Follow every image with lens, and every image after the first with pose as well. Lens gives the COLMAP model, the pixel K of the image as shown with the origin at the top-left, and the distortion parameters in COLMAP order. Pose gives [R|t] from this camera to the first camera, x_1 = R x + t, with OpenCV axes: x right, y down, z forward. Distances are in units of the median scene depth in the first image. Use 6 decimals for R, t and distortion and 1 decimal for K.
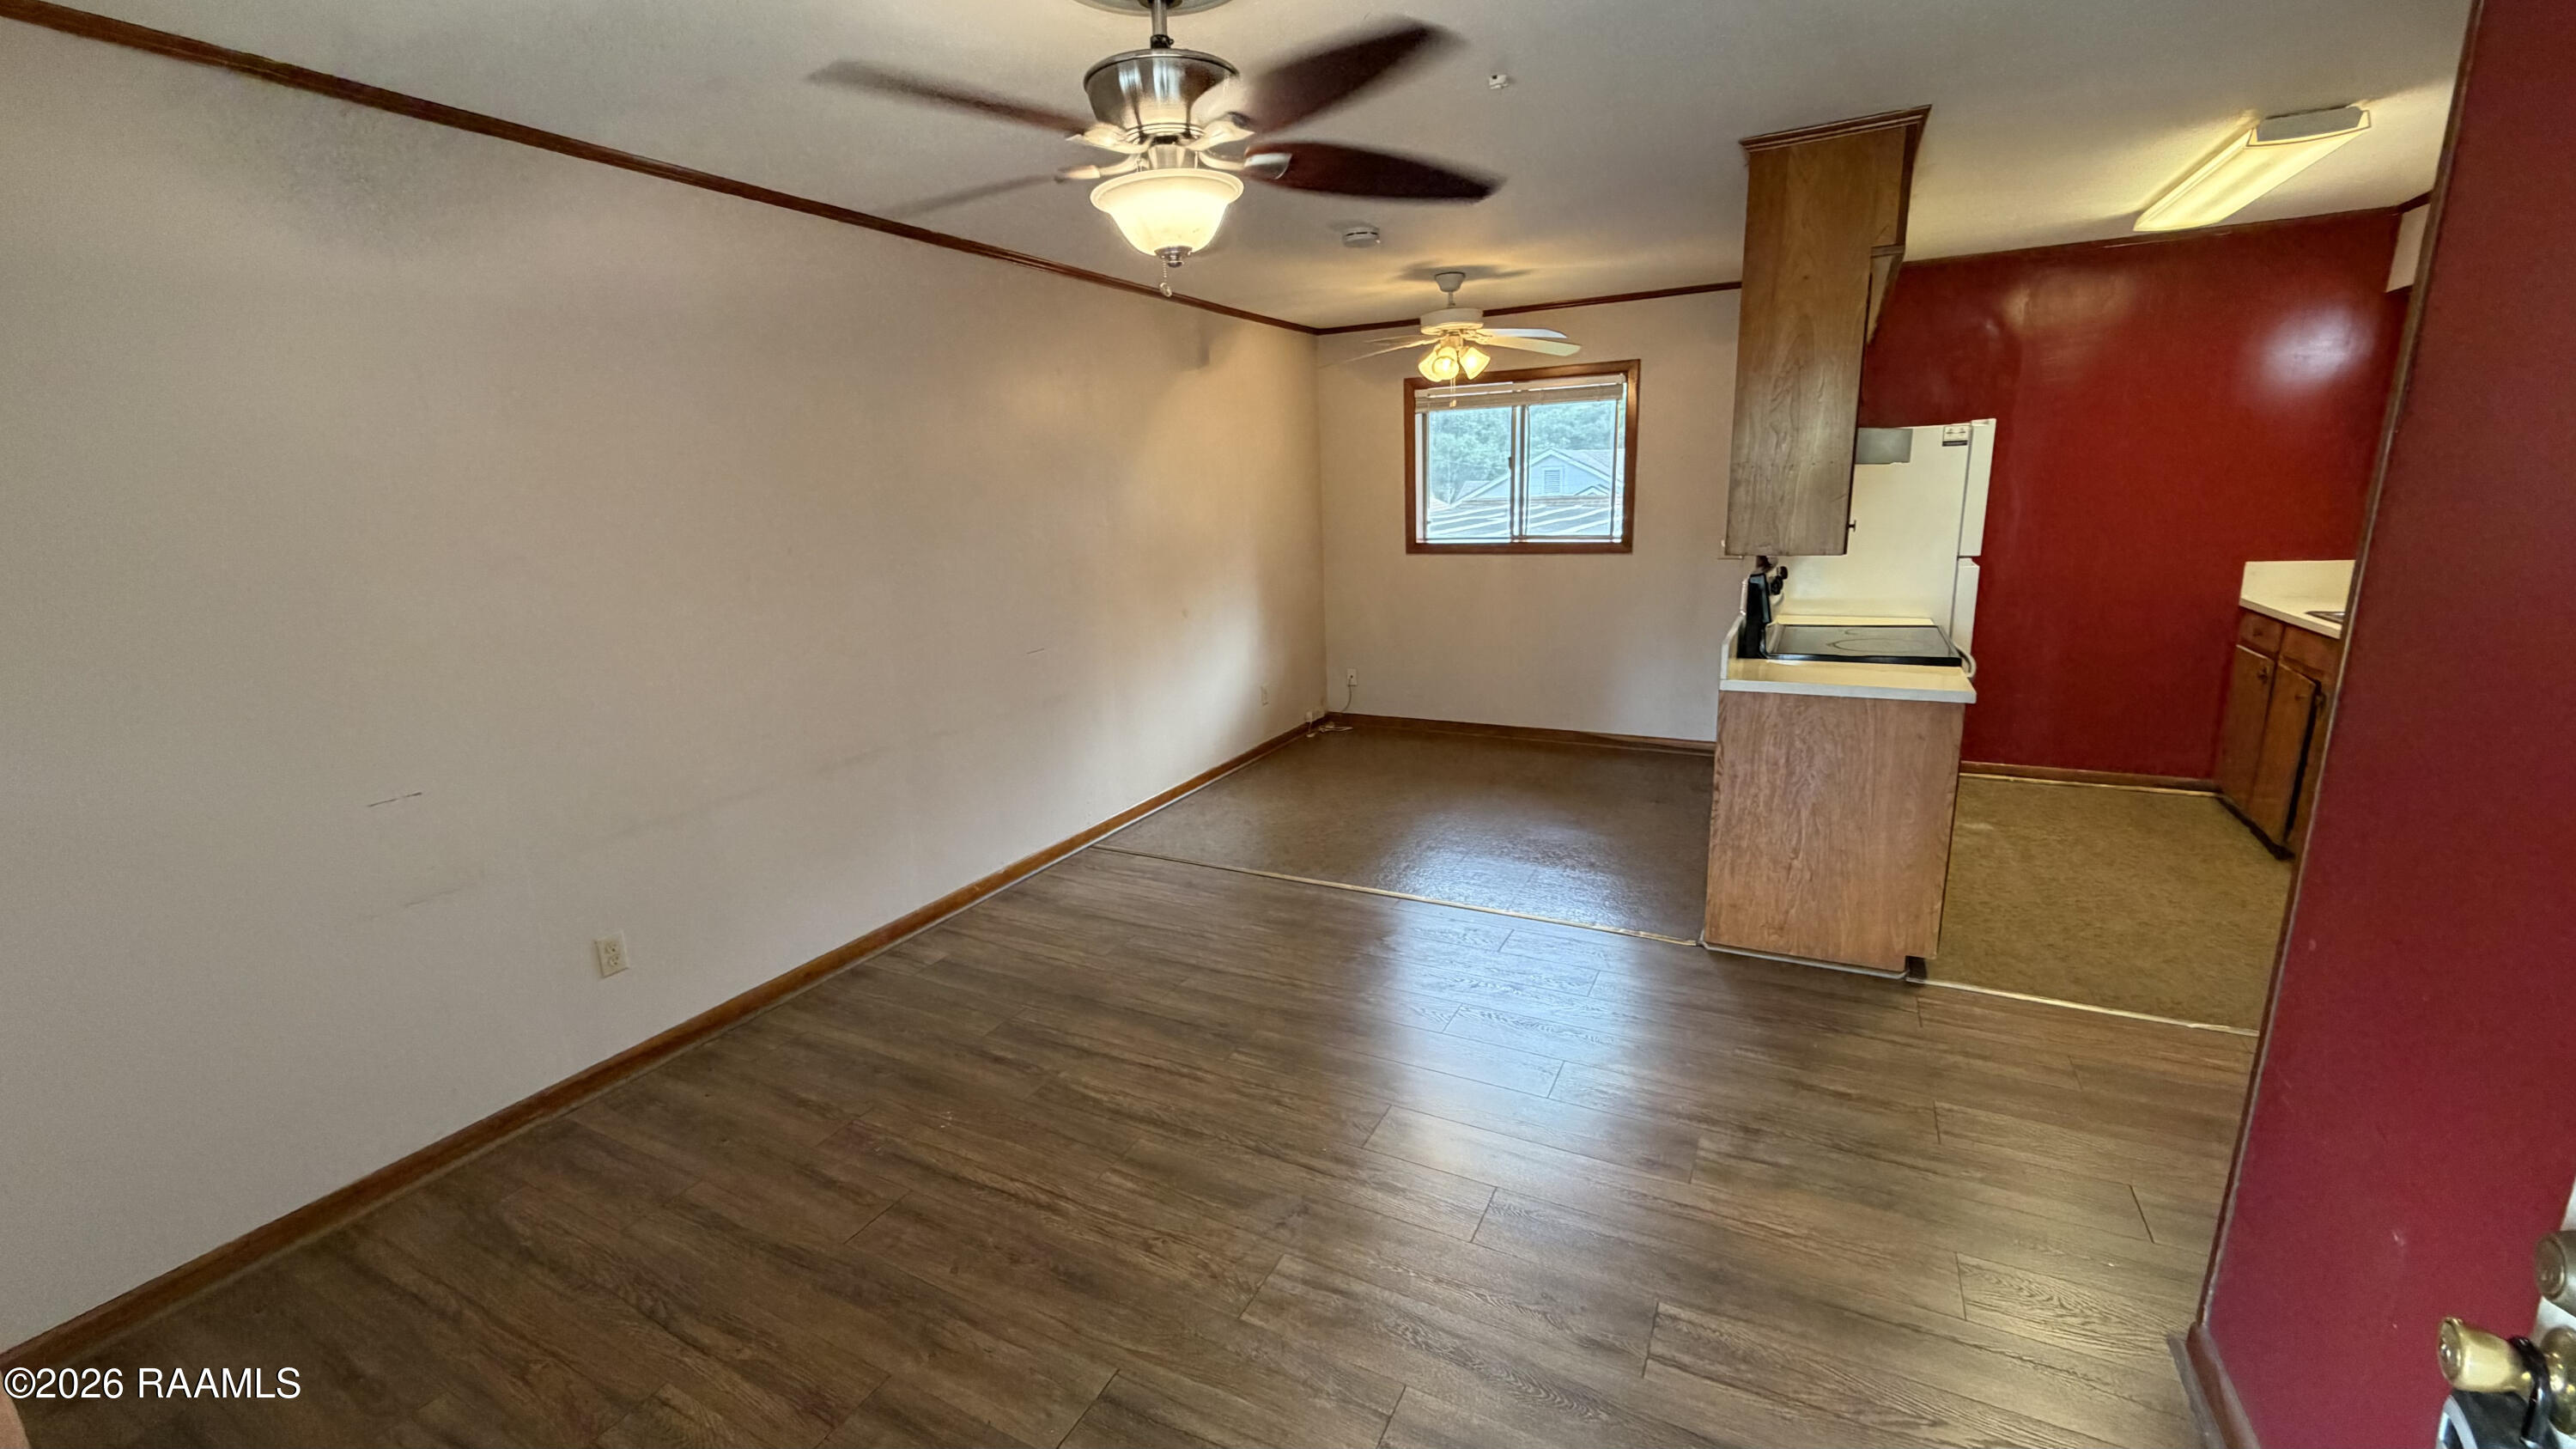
lens RADIAL K [[1025.1, 0, 1285.1], [0, 1025.1, 726.9], [0, 0, 1]] dist [-0.000269, 0.000540]
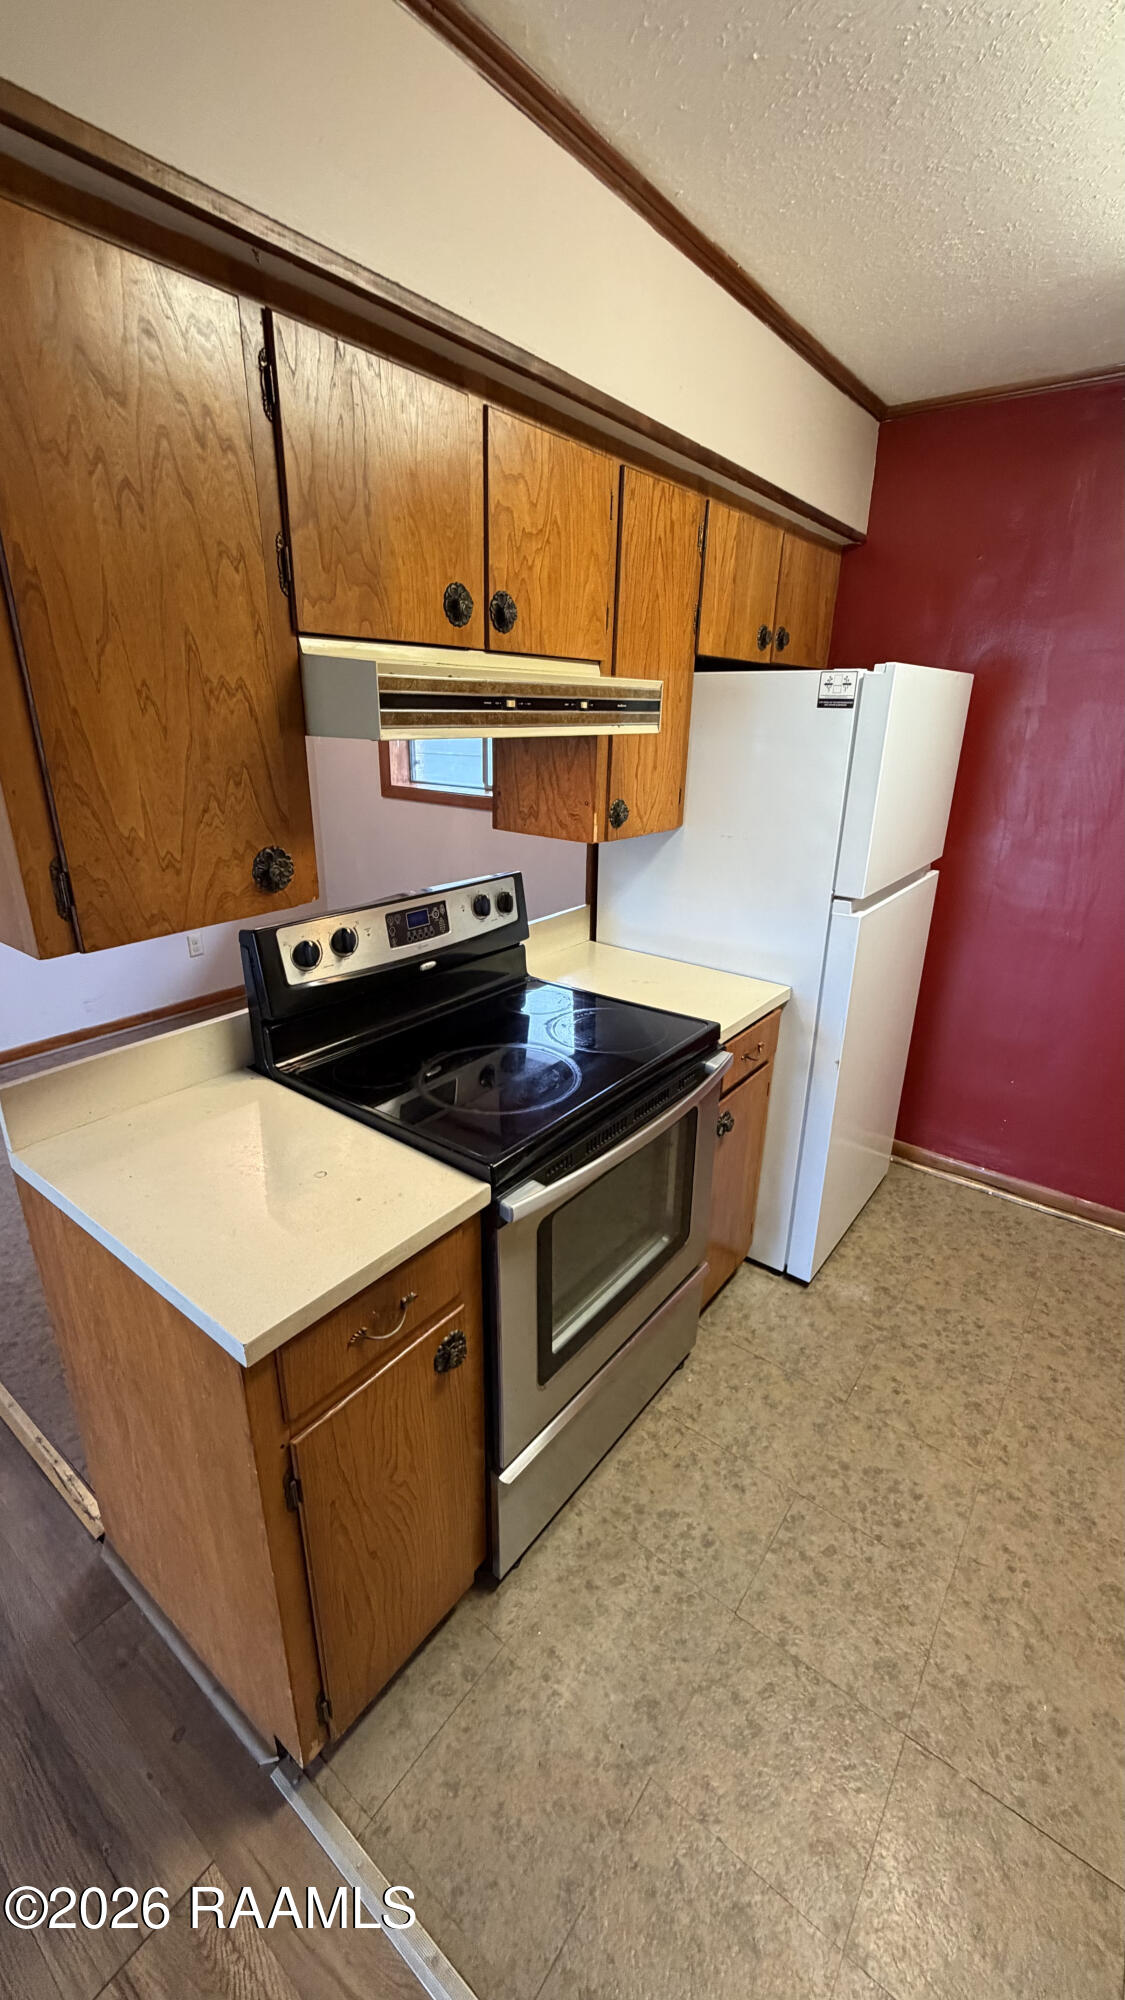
lens RADIAL K [[795.8, 0, 560.4], [0, 795.8, 993.0], [0, 0, 1]] dist [-0.000269, 0.000540]
pose [[0.983589, 0.111031, -0.142215, 0.539649], [-0.093575, 0.987853, 0.124058, -0.144276], [0.154262, -0.108715, 0.982031, 0.475914]]
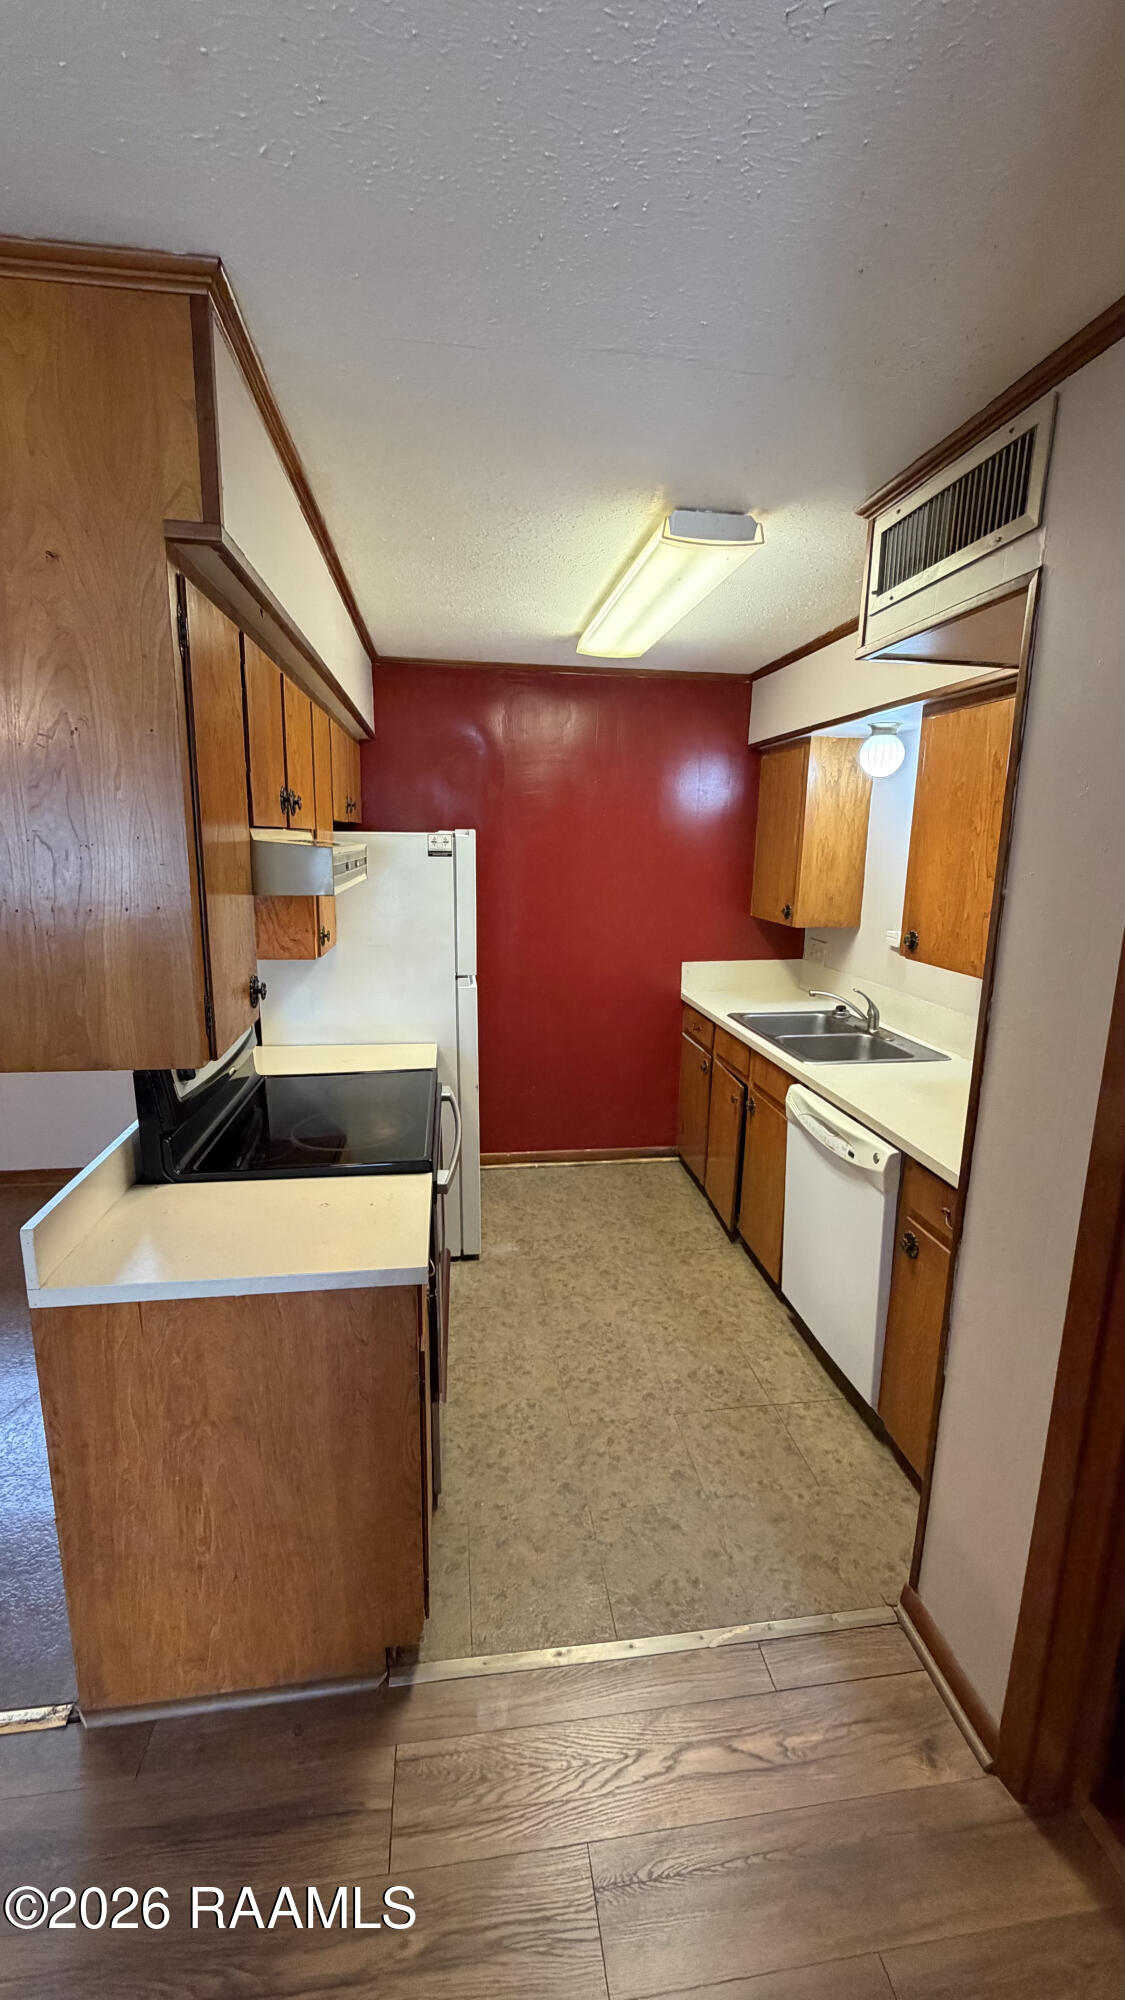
lens RADIAL K [[795.8, 0, 558.4], [0, 795.8, 991.9], [0, 0, 1]] dist [-0.000269, 0.000540]
pose [[0.813990, -0.060826, 0.577685, 0.302511], [0.087741, 0.995967, -0.018764, -0.123637], [-0.574214, 0.065961, 0.816044, 0.349246]]
